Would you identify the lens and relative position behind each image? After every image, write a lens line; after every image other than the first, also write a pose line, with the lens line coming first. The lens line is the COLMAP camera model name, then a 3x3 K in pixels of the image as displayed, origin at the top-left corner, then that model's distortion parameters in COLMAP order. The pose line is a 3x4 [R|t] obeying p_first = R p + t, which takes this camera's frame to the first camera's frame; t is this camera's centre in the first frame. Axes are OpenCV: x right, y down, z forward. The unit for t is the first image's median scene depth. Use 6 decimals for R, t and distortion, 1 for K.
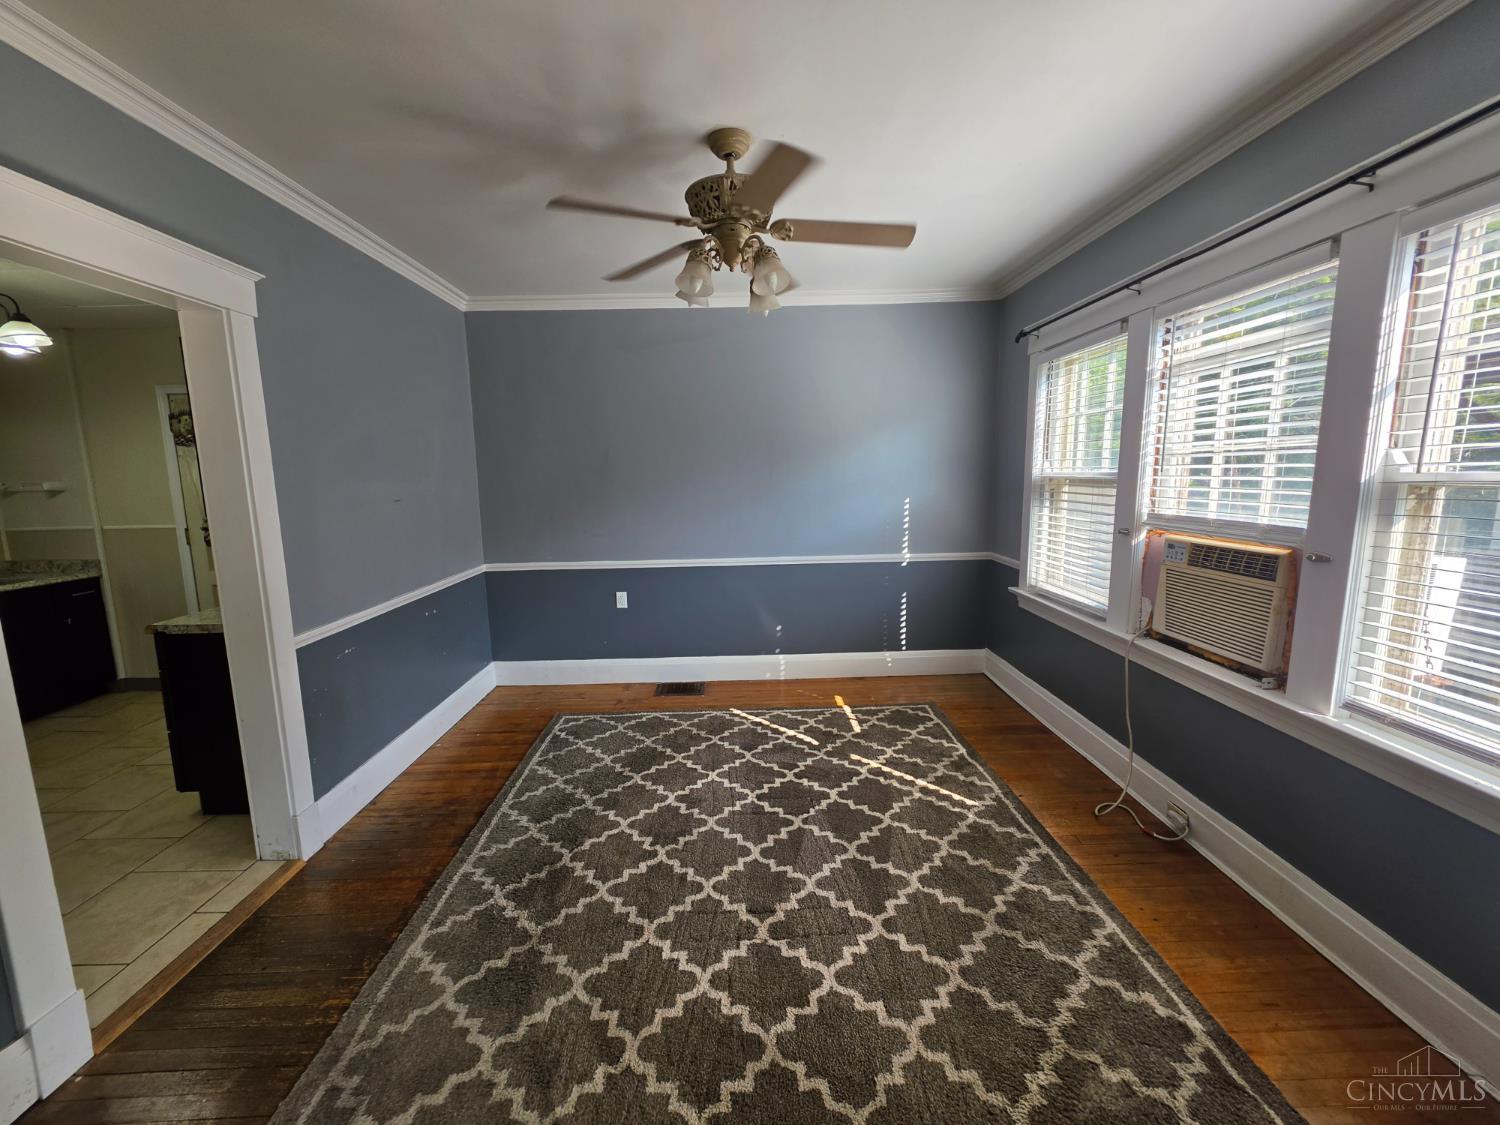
lens RADIAL K [[597.6, 0, 743.7], [0, 597.6, 556.9], [0, 0, 1]] dist [0.000292, -0.000250]
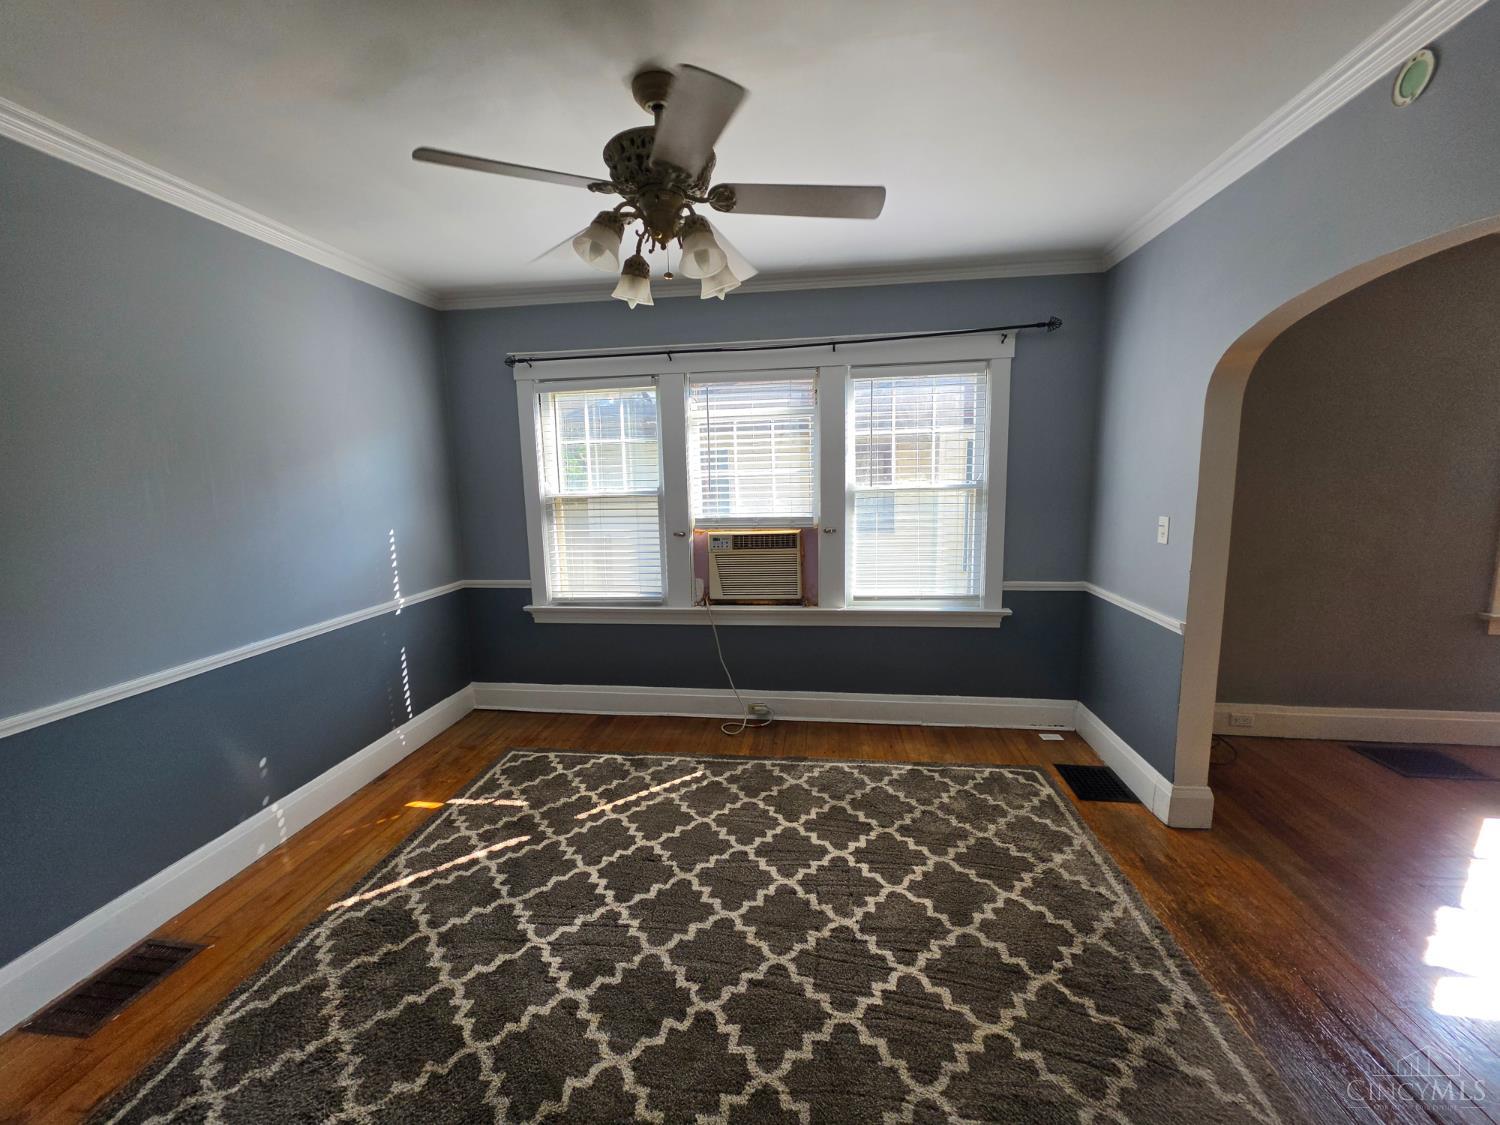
lens RADIAL K [[597.6, 0, 743.7], [0, 597.6, 556.9], [0, 0, 1]] dist [0.000292, -0.000250]
pose [[0.150505, -0.121240, 0.981147, -0.591262], [0.160726, 0.982249, 0.096721, -0.086605], [-0.975456, 0.143139, 0.167320, 0.560351]]
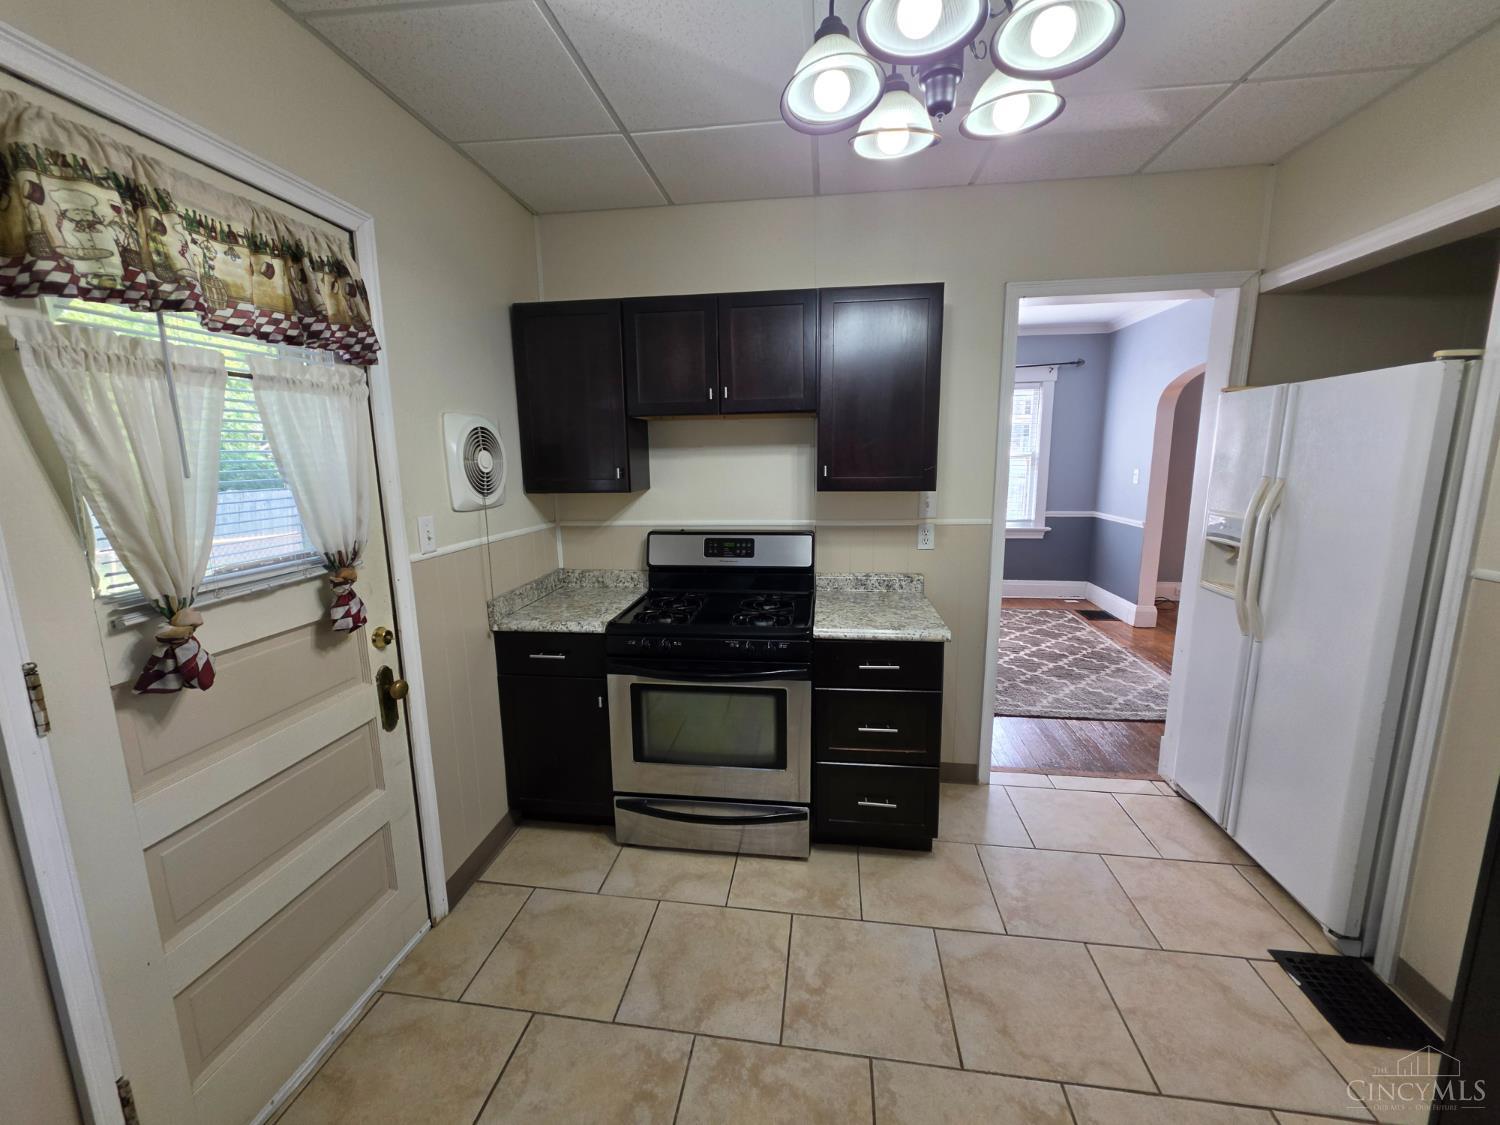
lens RADIAL K [[597.6, 0, 743.7], [0, 597.6, 556.9], [0, 0, 1]] dist [0.000292, -0.000250]
pose [[0.153284, -0.149068, 0.976874, -1.464292], [0.151415, 0.980426, 0.125851, -0.099990], [-0.976513, 0.128623, 0.172855, 0.912239]]
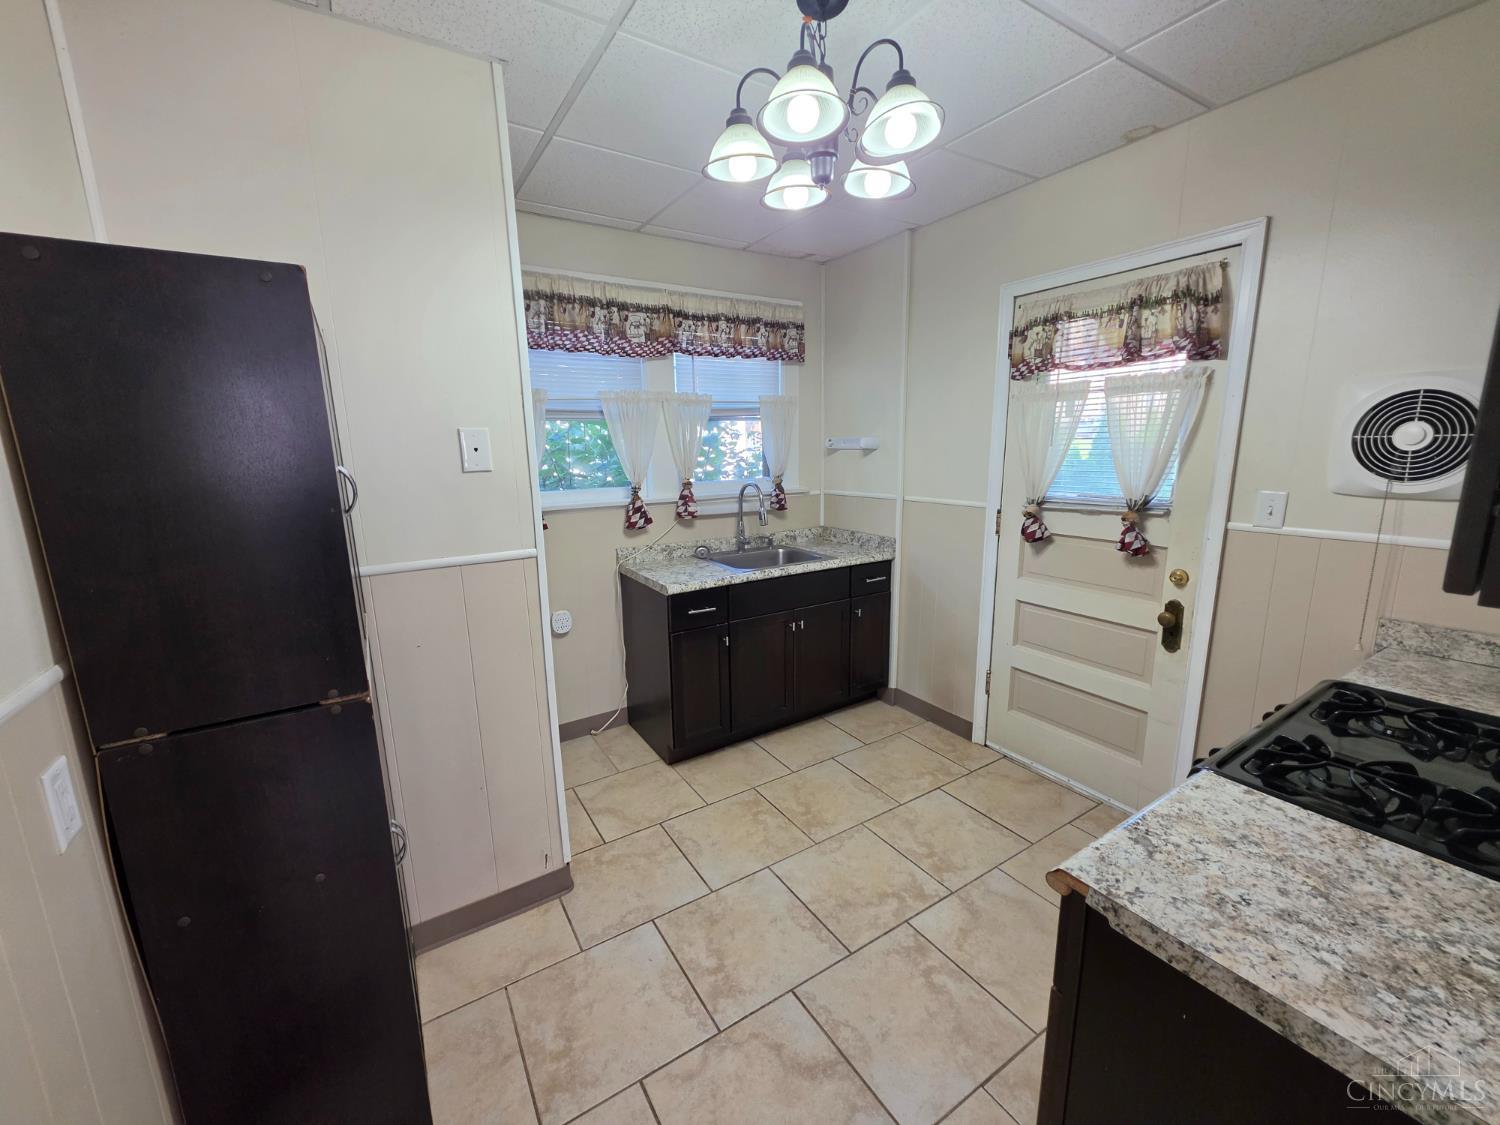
lens RADIAL K [[597.6, 0, 743.7], [0, 597.6, 556.9], [0, 0, 1]] dist [0.000292, -0.000250]
pose [[0.518407, 0.168631, -0.838342, -0.686590], [-0.113419, 0.985261, 0.128048, -0.064512], [0.847579, 0.028703, 0.529892, 0.550617]]
